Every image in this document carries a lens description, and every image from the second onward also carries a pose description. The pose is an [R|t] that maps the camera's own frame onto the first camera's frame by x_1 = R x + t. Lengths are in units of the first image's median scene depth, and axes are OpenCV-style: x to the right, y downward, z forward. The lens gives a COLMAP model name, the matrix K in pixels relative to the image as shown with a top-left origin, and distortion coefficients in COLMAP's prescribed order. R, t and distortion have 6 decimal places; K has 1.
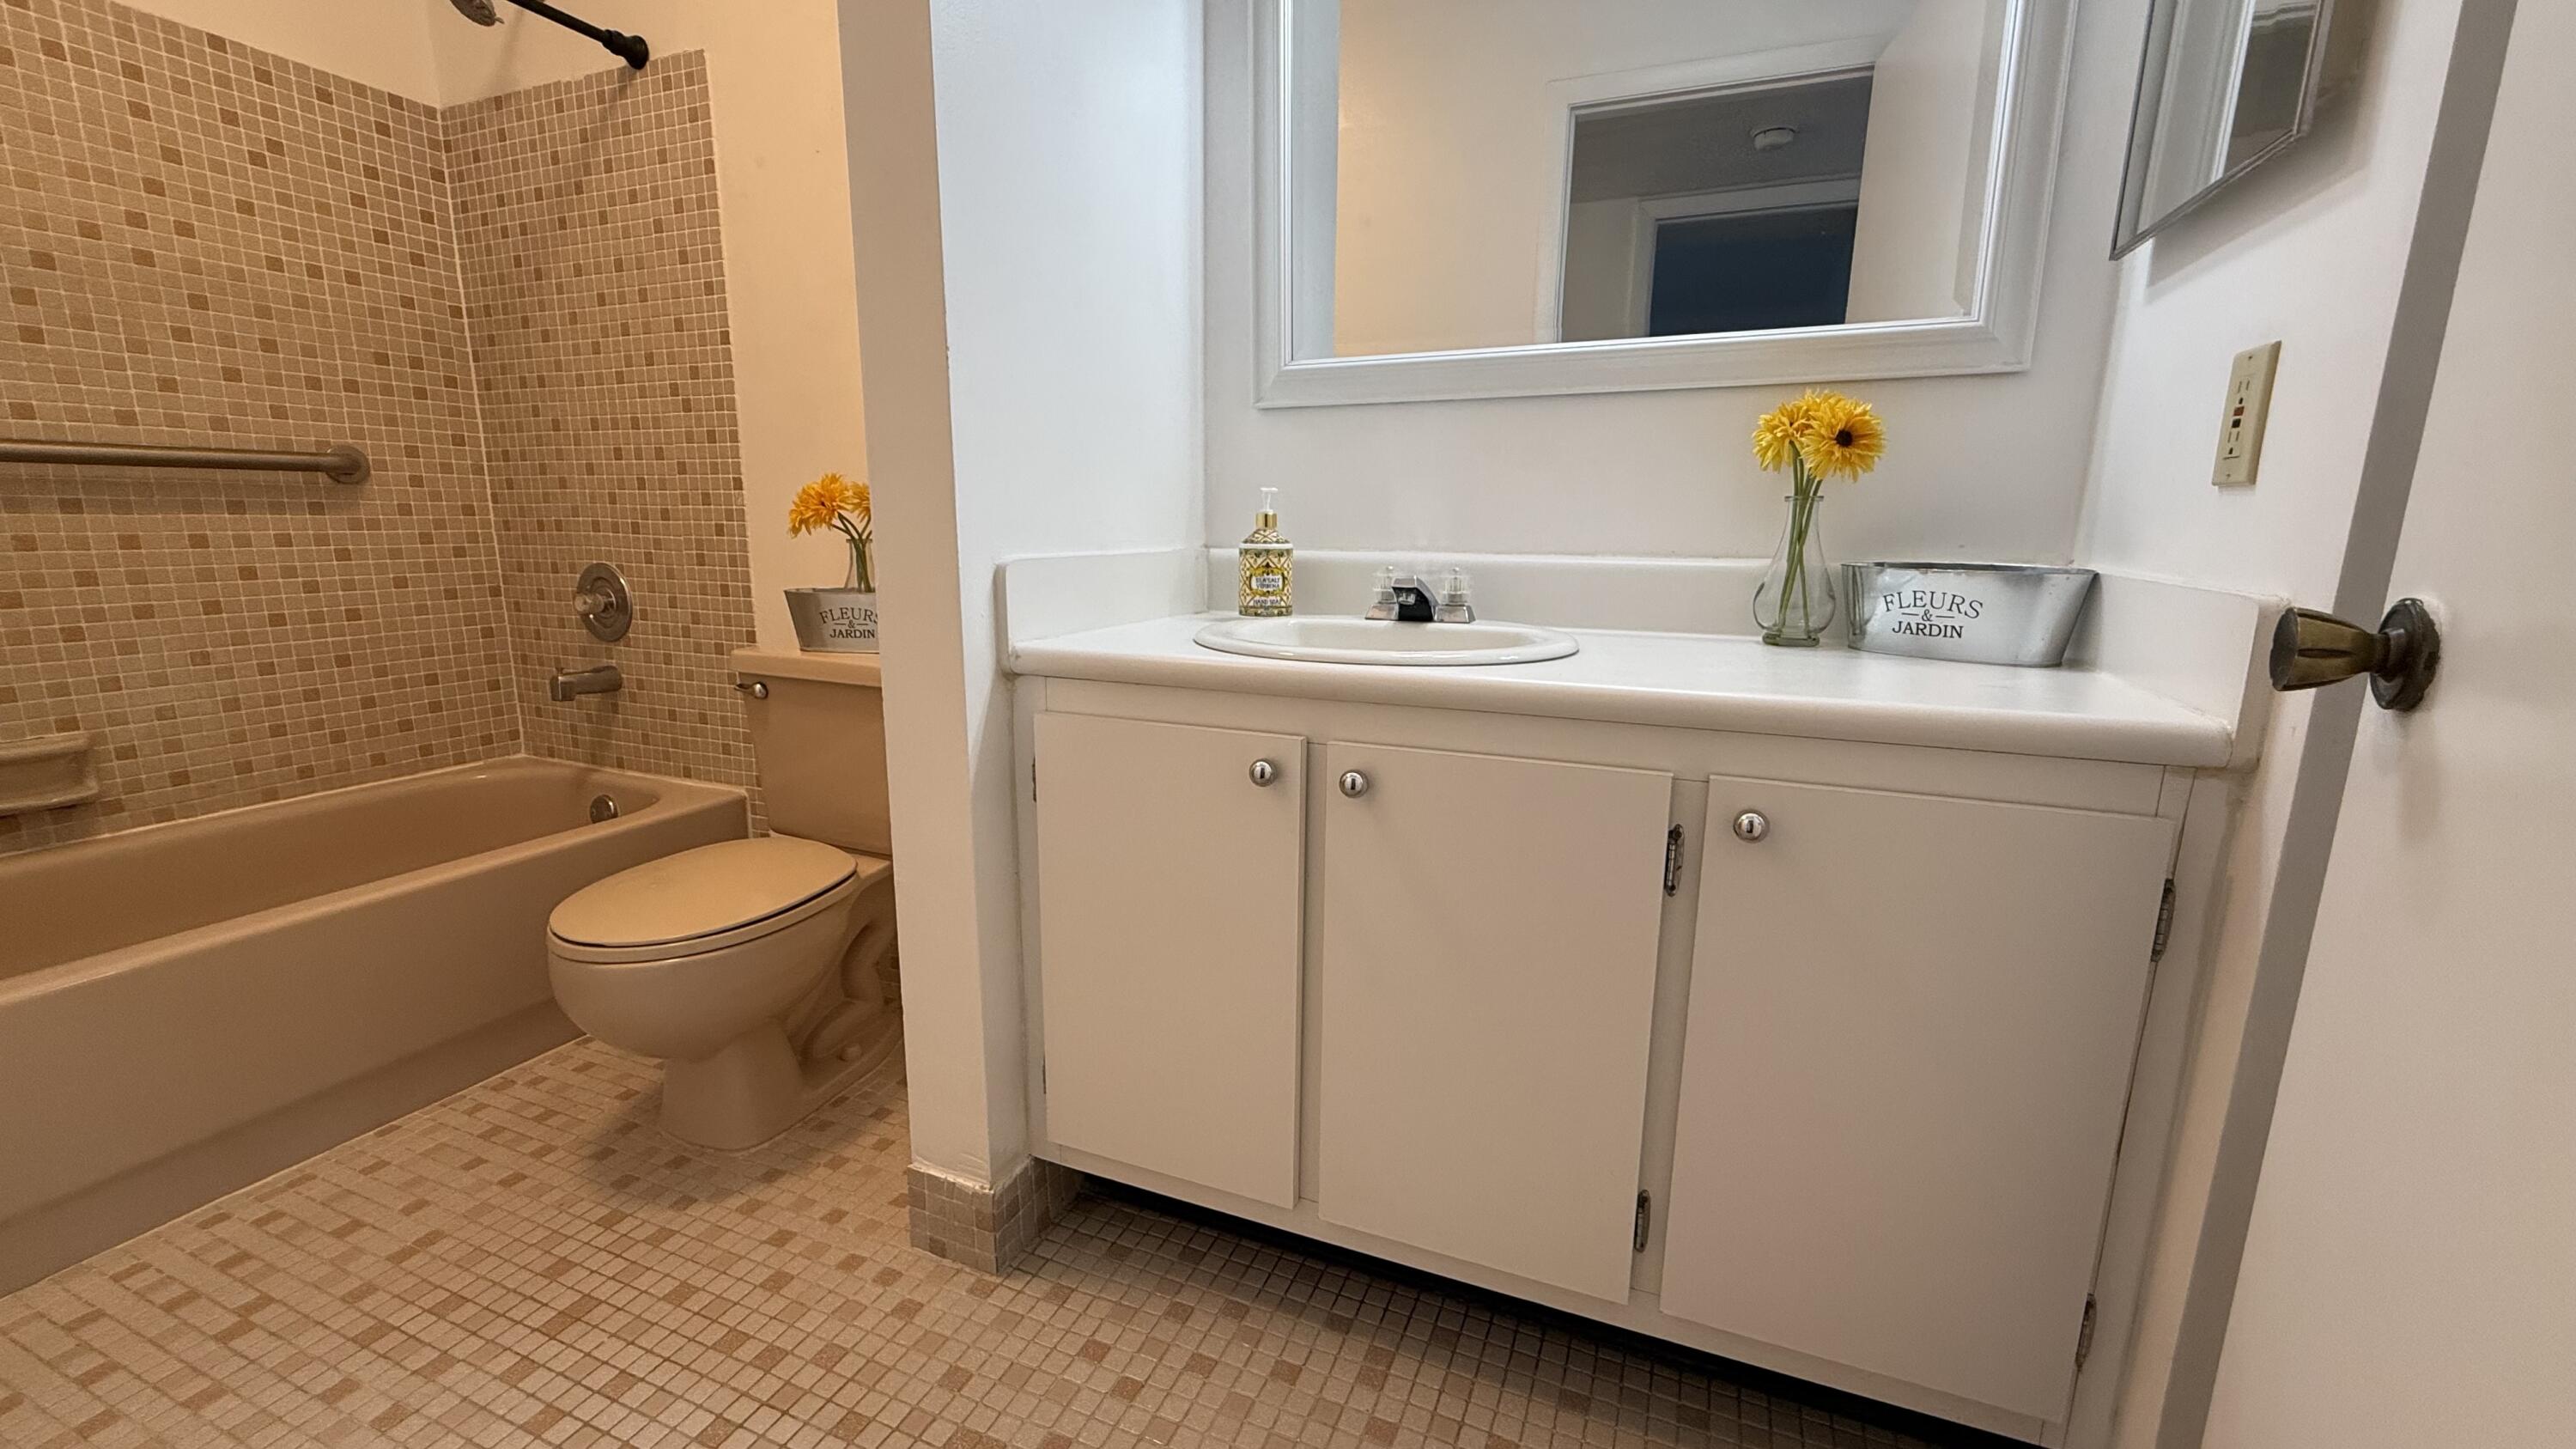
lens RADIAL K [[1031.0, 0, 1289.0], [0, 1031.0, 722.5], [0, 0, 1]] dist [-0.003494, 0.000428]
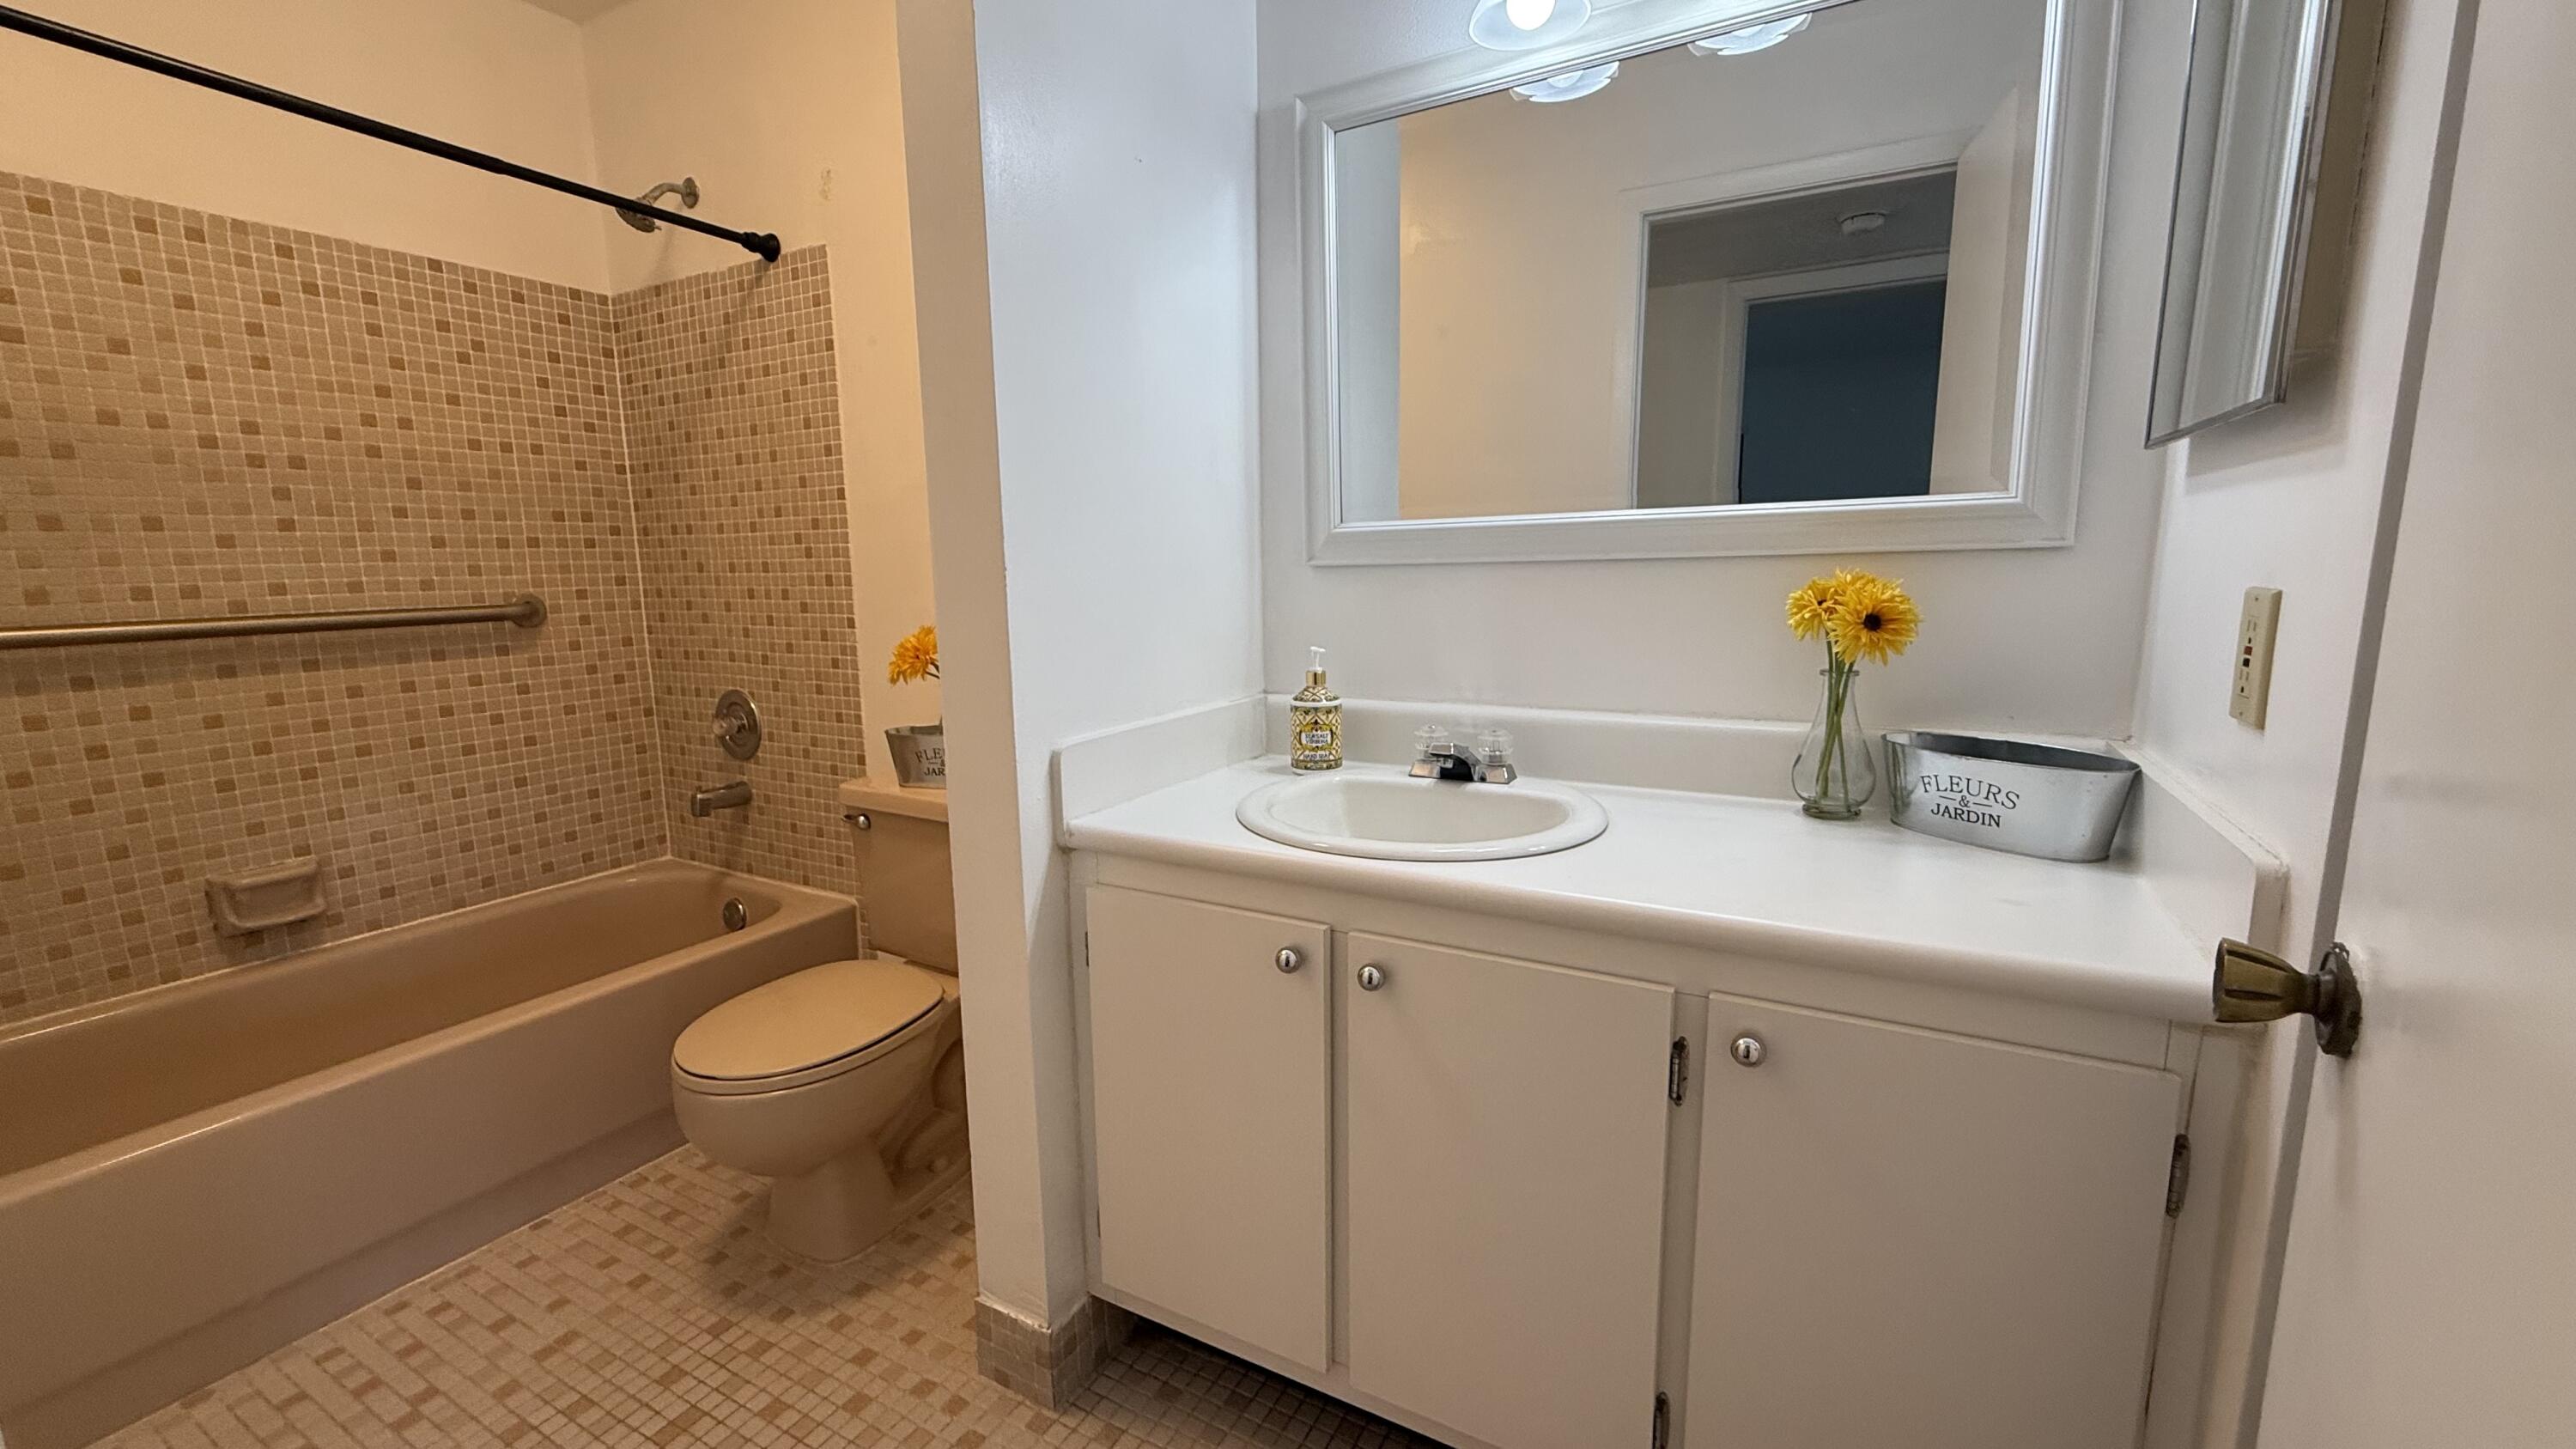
lens RADIAL K [[1031.0, 0, 1283.0], [0, 1031.0, 725.1], [0, 0, 1]] dist [-0.003494, 0.000428]
pose [[0.993225, -0.006749, -0.116011, 0.067037], [0.002182, 0.999219, -0.039447, -0.108041], [0.116187, 0.038926, 0.992464, -0.044690]]
